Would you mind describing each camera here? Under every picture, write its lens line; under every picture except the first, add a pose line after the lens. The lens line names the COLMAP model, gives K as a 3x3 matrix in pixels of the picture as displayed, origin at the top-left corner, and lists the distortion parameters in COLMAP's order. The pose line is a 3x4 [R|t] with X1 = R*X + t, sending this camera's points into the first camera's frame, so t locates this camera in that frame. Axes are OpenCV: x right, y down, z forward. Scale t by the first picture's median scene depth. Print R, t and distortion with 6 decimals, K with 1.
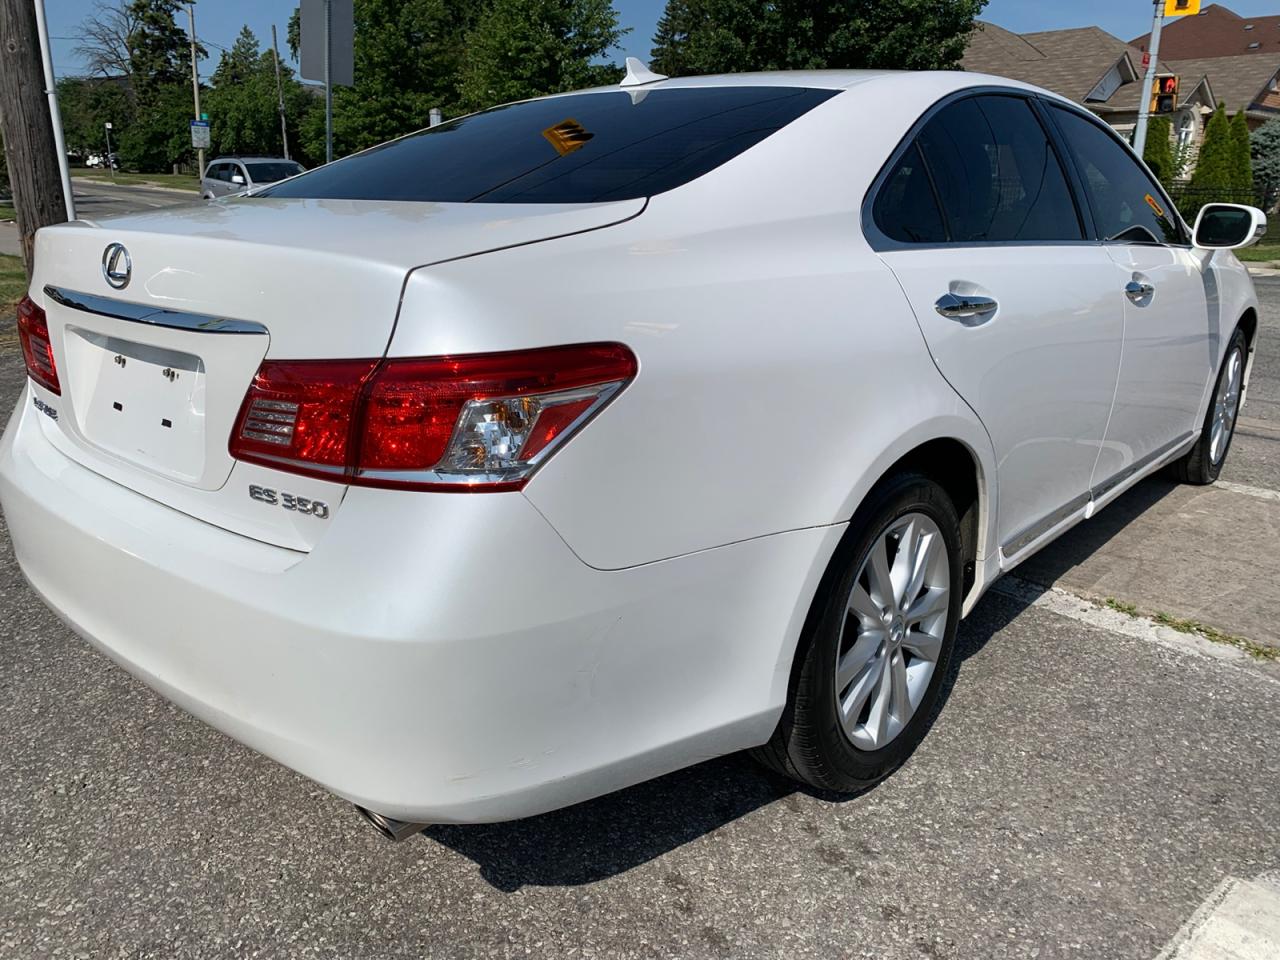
lens RADIAL K [[983.6, 0, 647.6], [0, 983.6, 482.7], [0, 0, 1]] dist [0.022055, -0.018772]
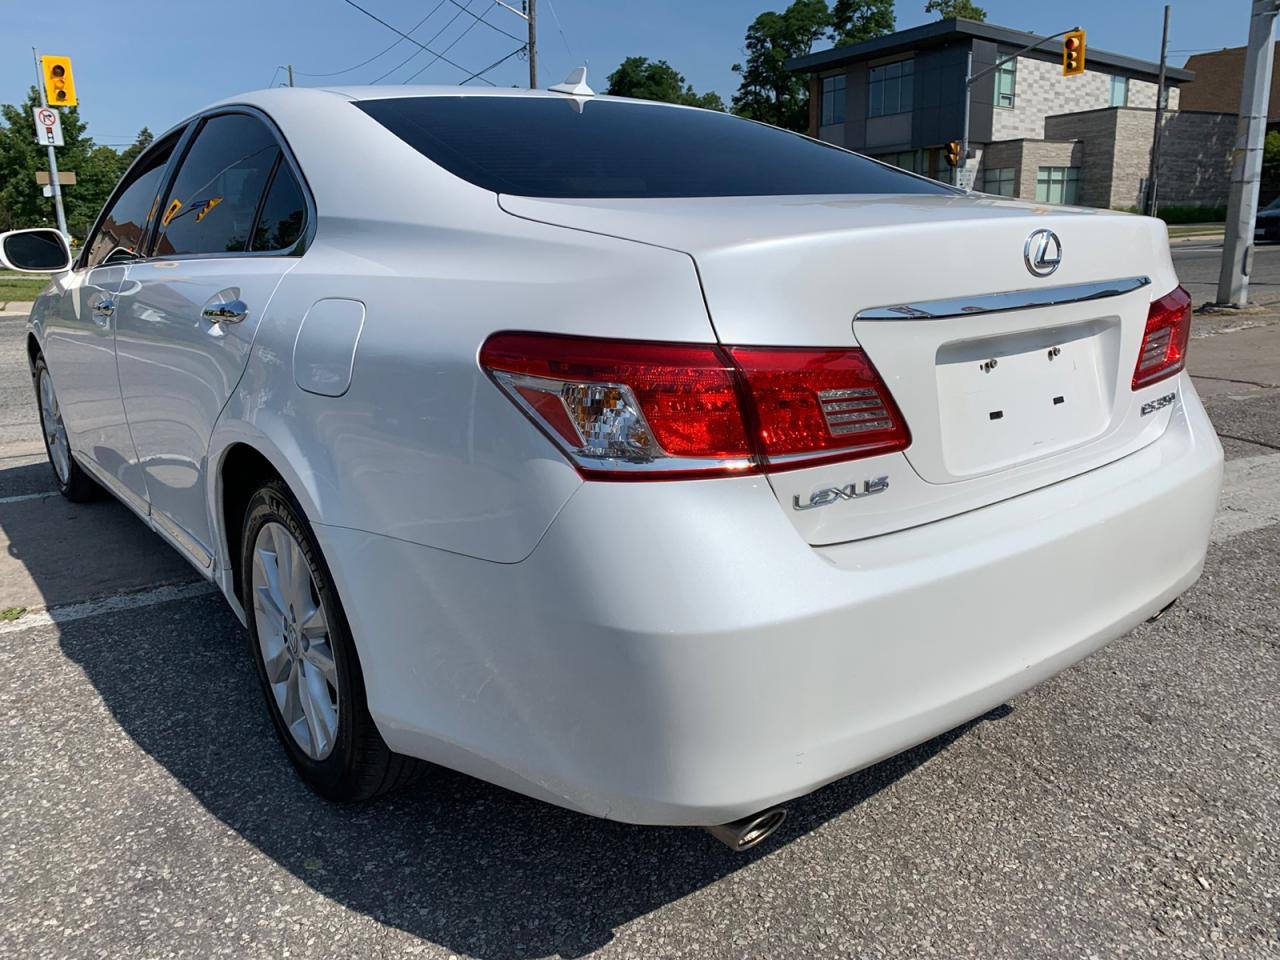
lens RADIAL K [[983.6, 0, 647.3], [0, 983.6, 478.3], [0, 0, 1]] dist [0.022055, -0.018772]
pose [[0.172136, -0.259826, 0.950189, -0.144572], [0.307291, 0.930617, 0.198805, -0.029872], [-0.935917, 0.257764, 0.240035, 0.109135]]
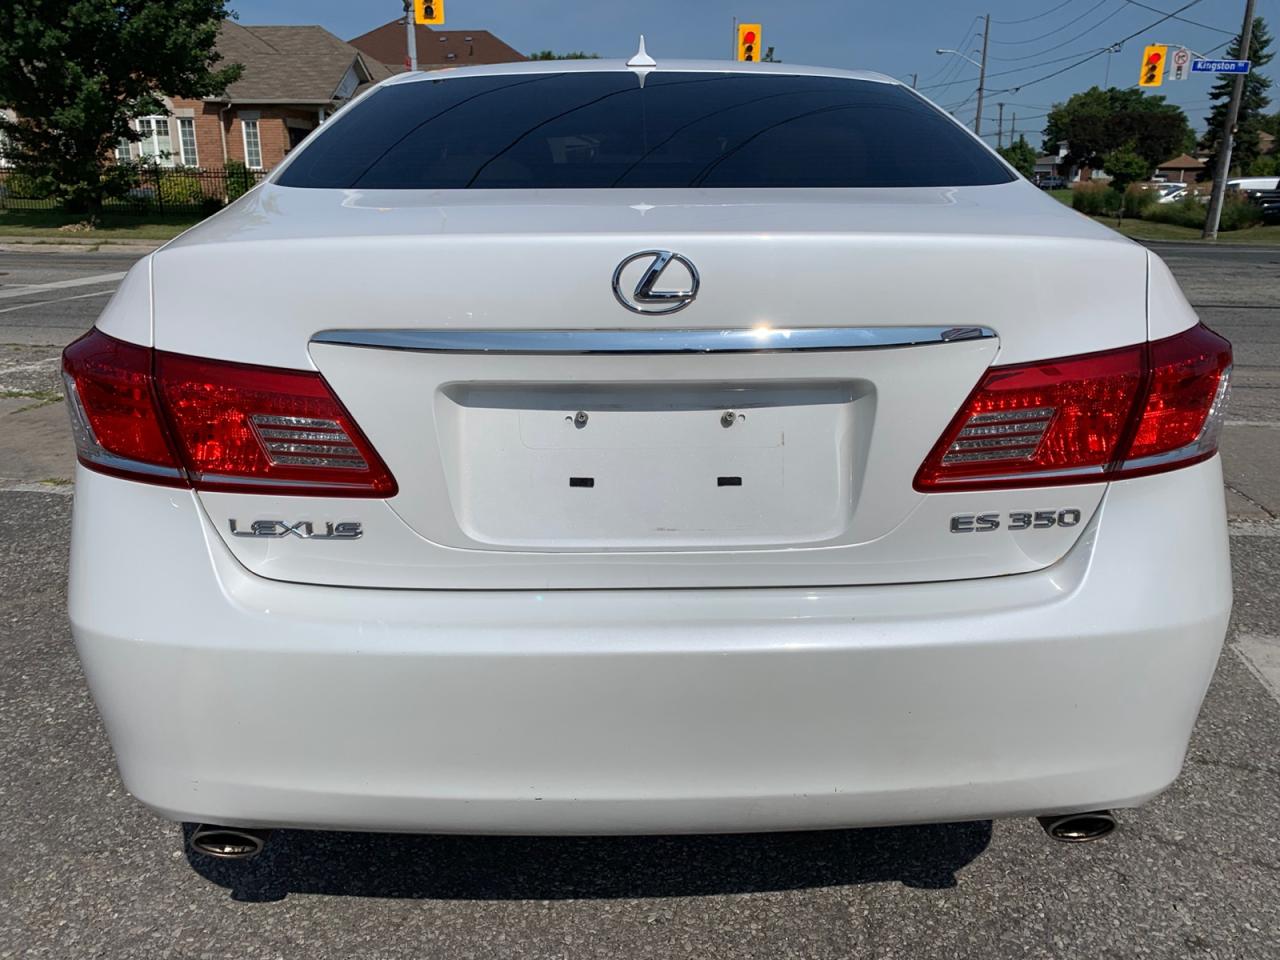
lens RADIAL K [[983.6, 0, 638.4], [0, 983.6, 478.2], [0, 0, 1]] dist [0.022055, -0.018772]
pose [[0.735107, -0.202742, 0.646926, -0.095168], [0.201989, 0.976398, 0.076474, -0.012543], [-0.647161, 0.074455, 0.758709, 0.043348]]
